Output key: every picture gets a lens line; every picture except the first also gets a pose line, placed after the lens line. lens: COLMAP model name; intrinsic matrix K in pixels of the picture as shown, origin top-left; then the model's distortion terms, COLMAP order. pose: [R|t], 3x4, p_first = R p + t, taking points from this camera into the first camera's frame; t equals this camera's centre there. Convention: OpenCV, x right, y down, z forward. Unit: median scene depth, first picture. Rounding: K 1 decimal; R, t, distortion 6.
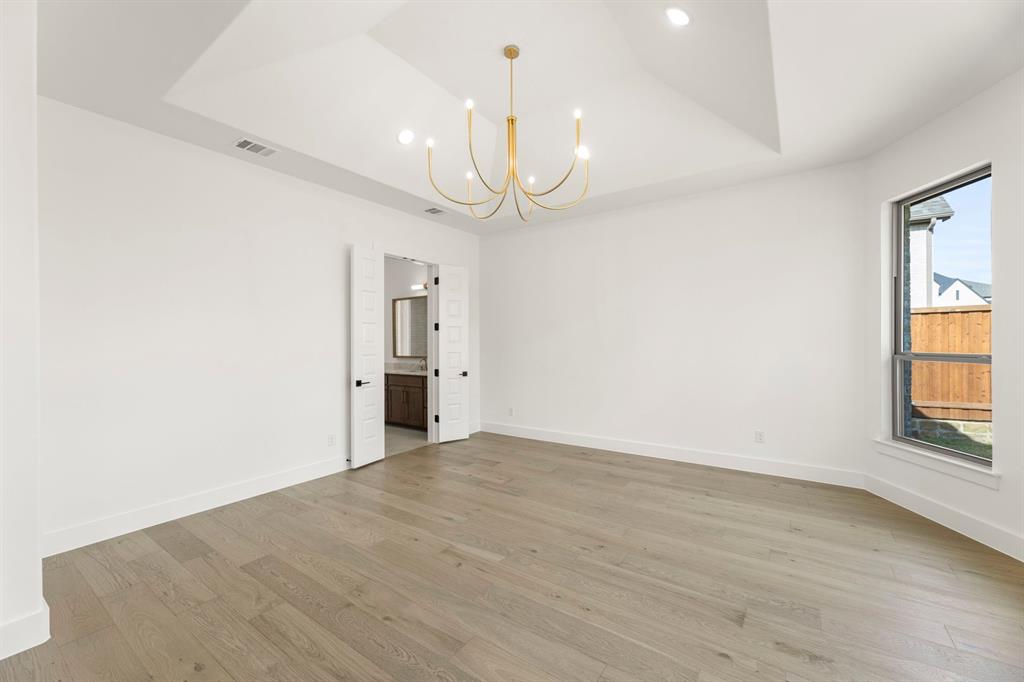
lens RADIAL K [[405.6, 0, 507.8], [0, 405.6, 346.4], [0, 0, 1]] dist [-0.000836, -0.000373]
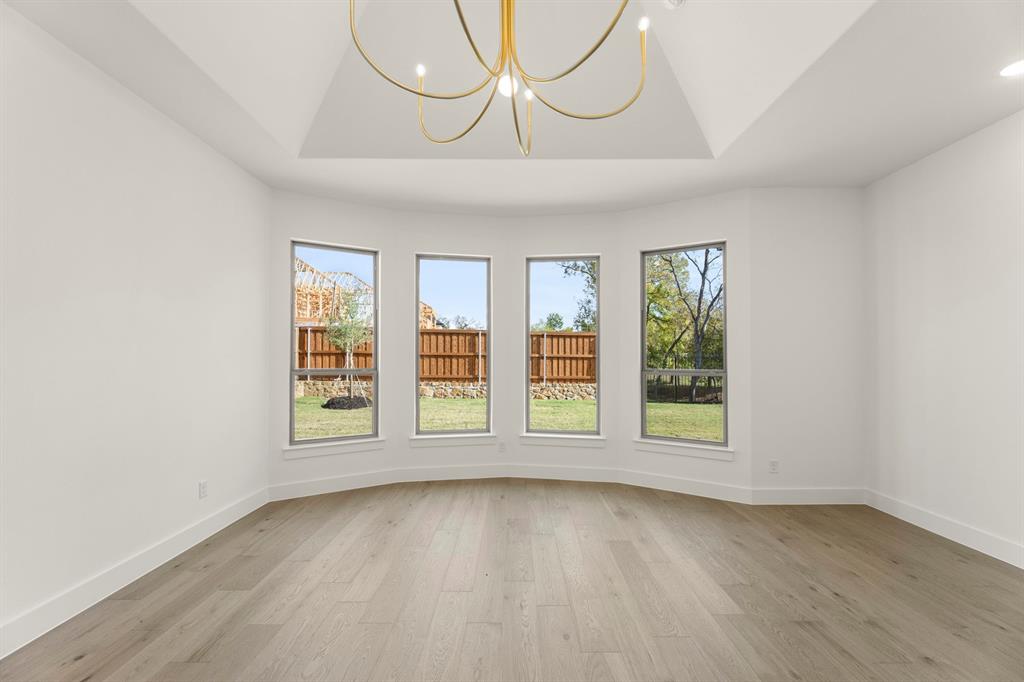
lens RADIAL K [[417.3, 0, 522.3], [0, 417.3, 338.9], [0, 0, 1]] dist [-0.001619, -0.000358]
pose [[-0.595292, 0.042588, 0.802380, -0.410404], [0.007589, 0.998848, -0.047385, -0.012382], [-0.803474, -0.022119, -0.594929, 1.178042]]
